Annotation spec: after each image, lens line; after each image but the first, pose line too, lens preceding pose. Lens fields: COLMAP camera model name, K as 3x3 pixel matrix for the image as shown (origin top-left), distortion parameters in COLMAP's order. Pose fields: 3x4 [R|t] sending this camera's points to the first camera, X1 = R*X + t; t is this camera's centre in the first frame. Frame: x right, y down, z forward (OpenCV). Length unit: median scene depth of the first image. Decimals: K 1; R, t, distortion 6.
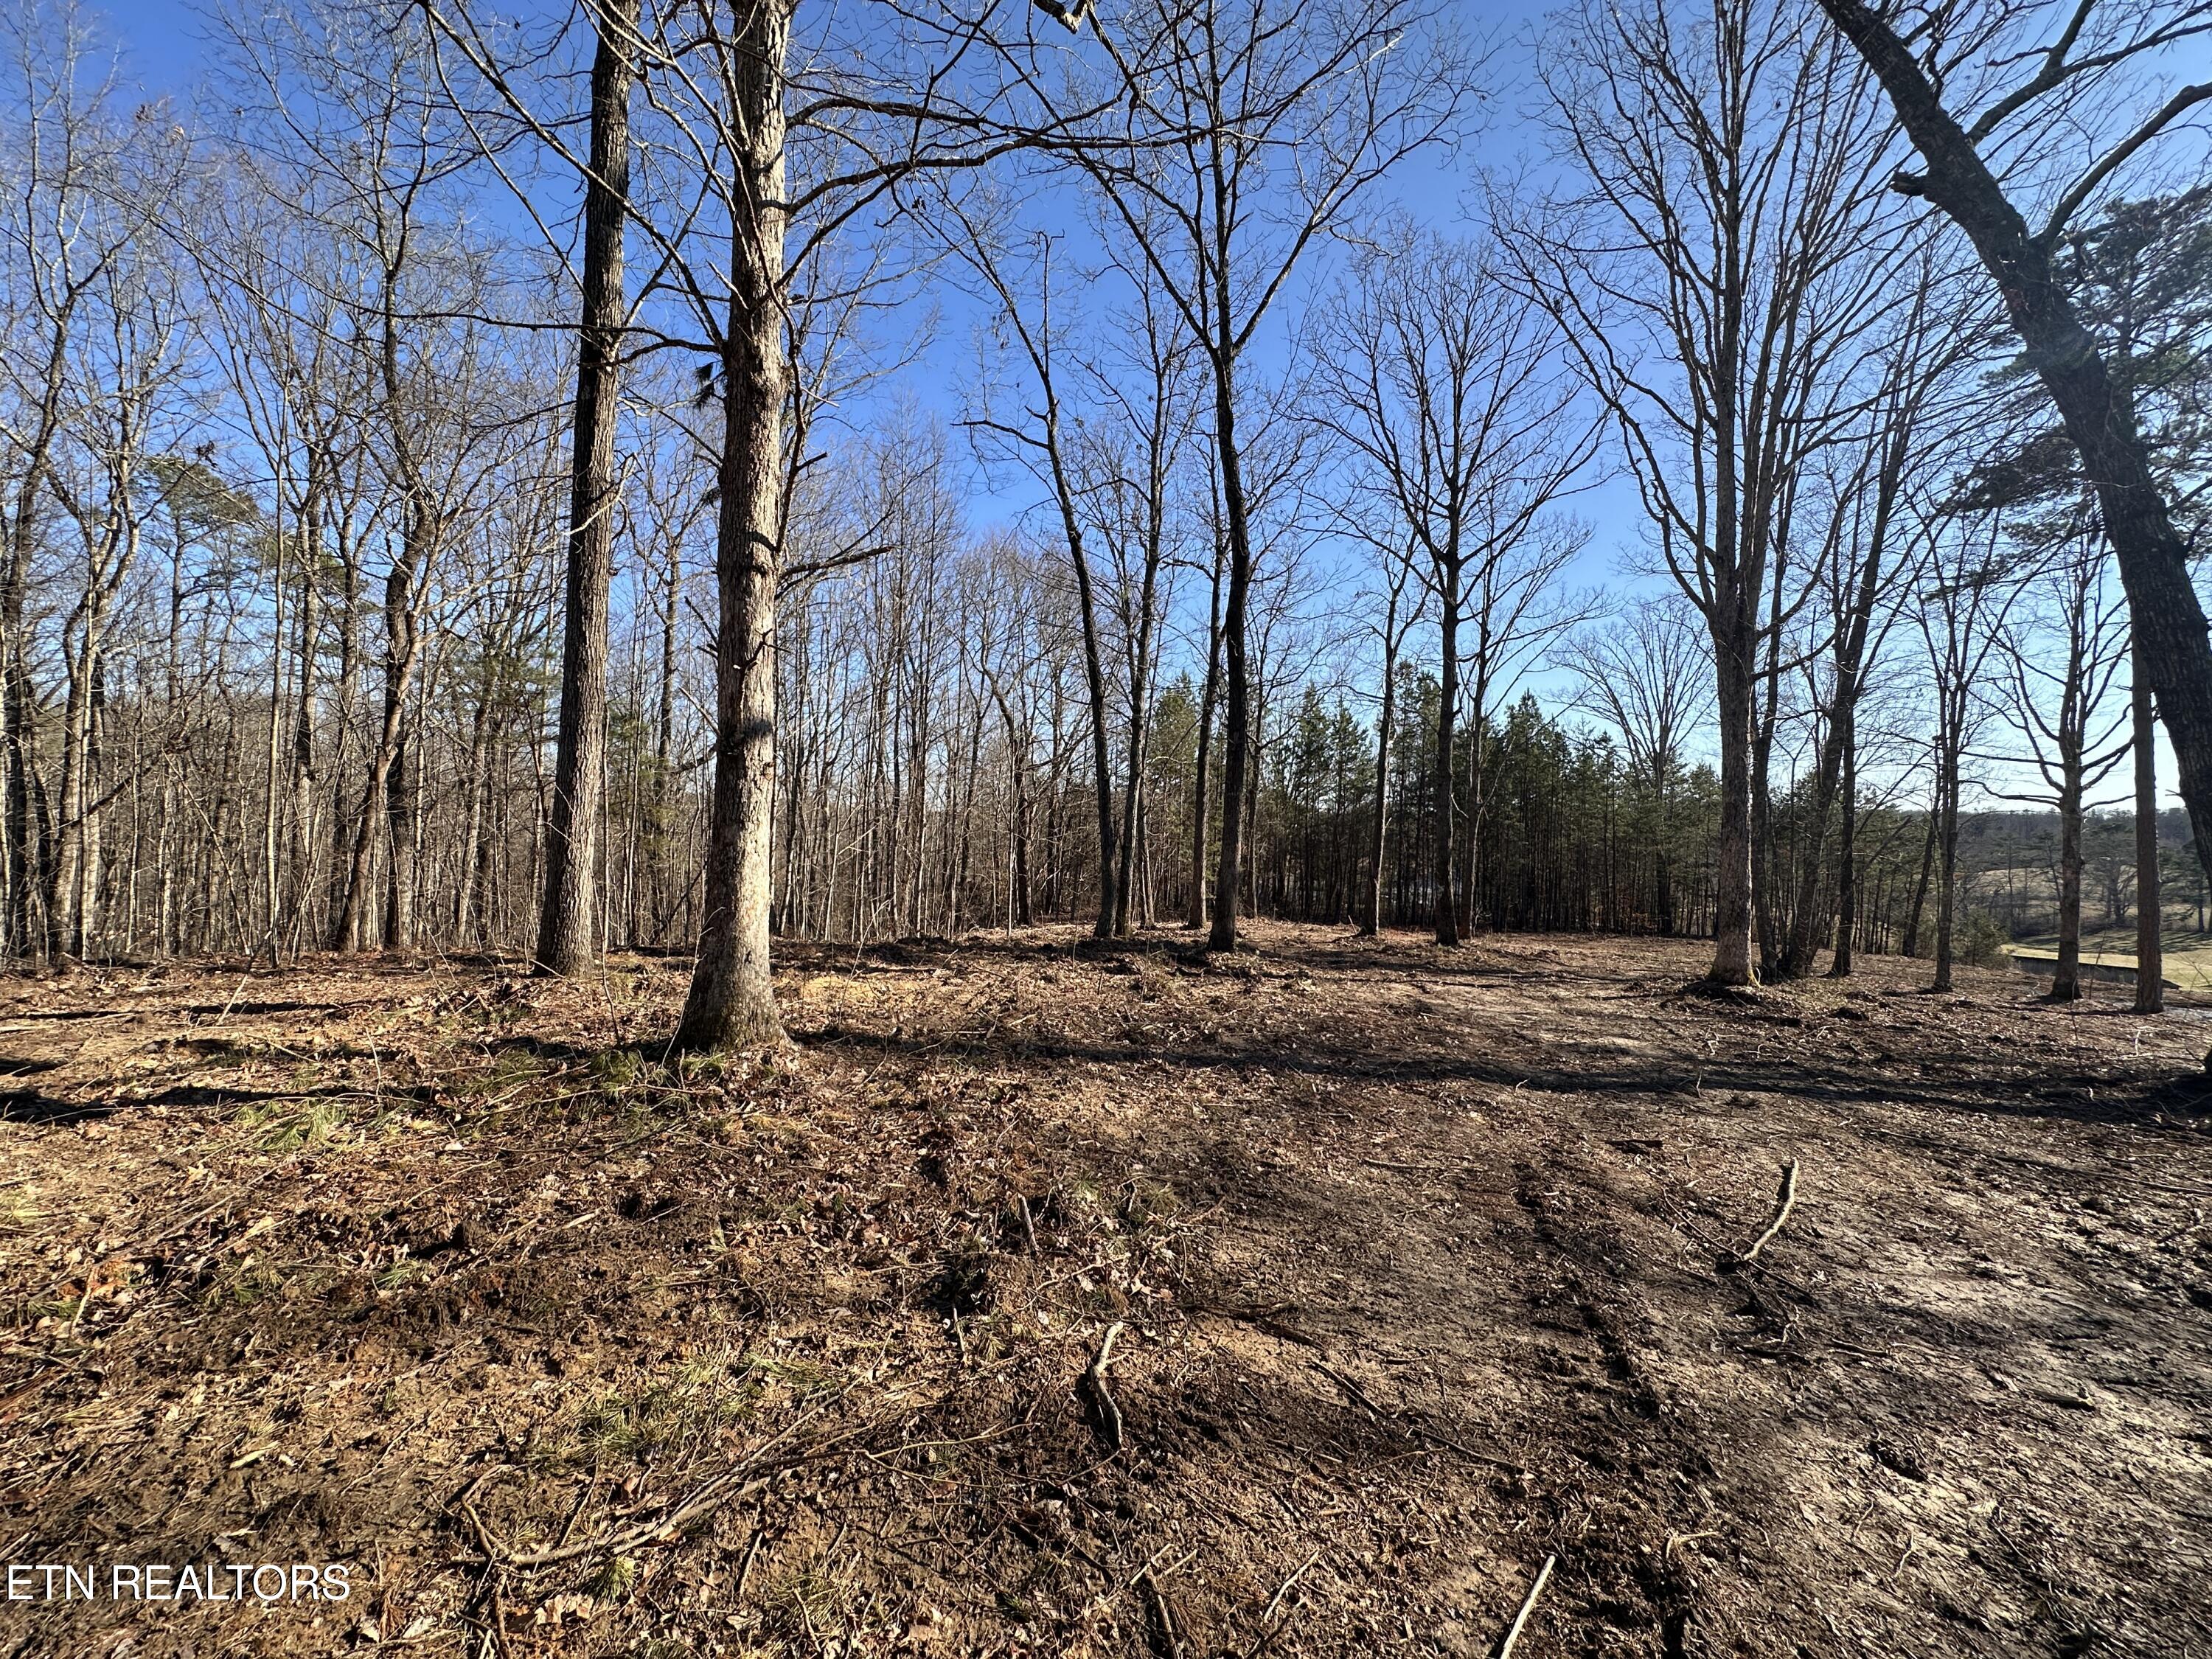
lens RADIAL K [[899.9, 0, 1106.0], [0, 899.9, 829.5], [0, 0, 1]] dist [0.000347, -0.000339]
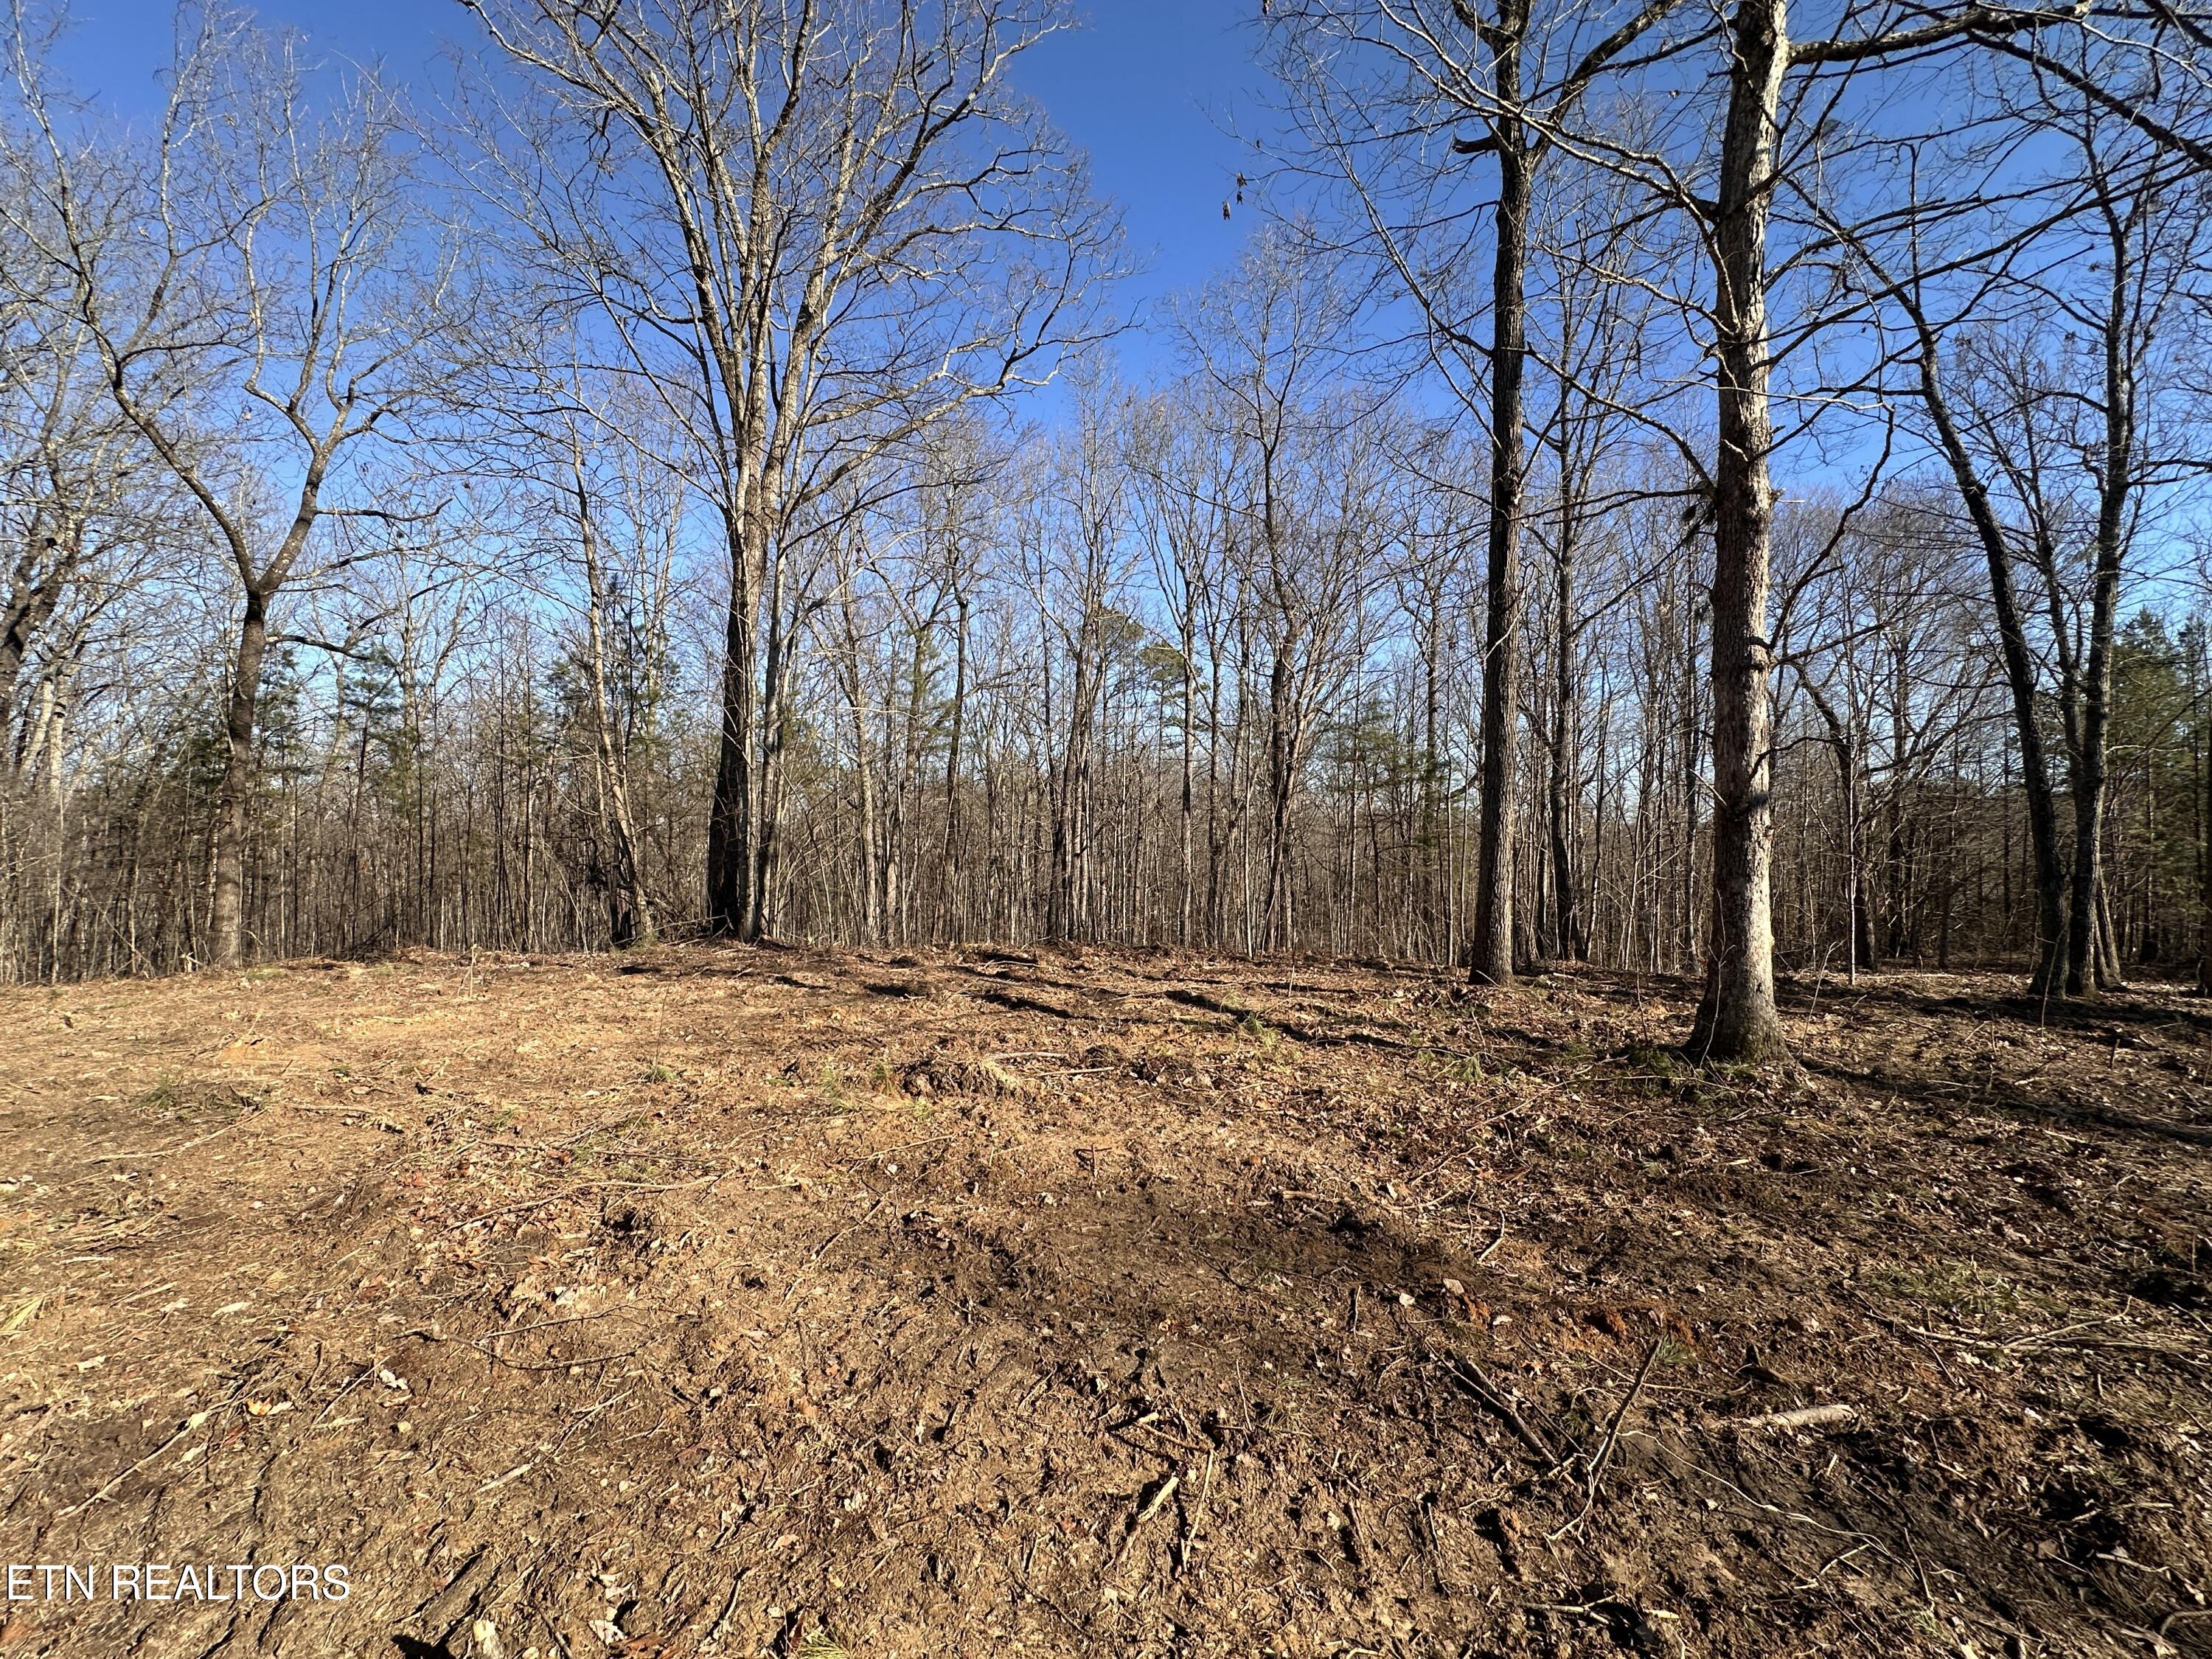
lens RADIAL K [[889.9, 0, 1106.0], [0, 889.9, 829.5], [0, 0, 1]] dist [-0.000027, 0.000475]
pose [[0.714454, -0.027566, -0.699139, -0.176627], [0.011646, 0.999554, -0.027510, -0.046713], [0.699586, 0.011513, 0.714456, -0.456032]]
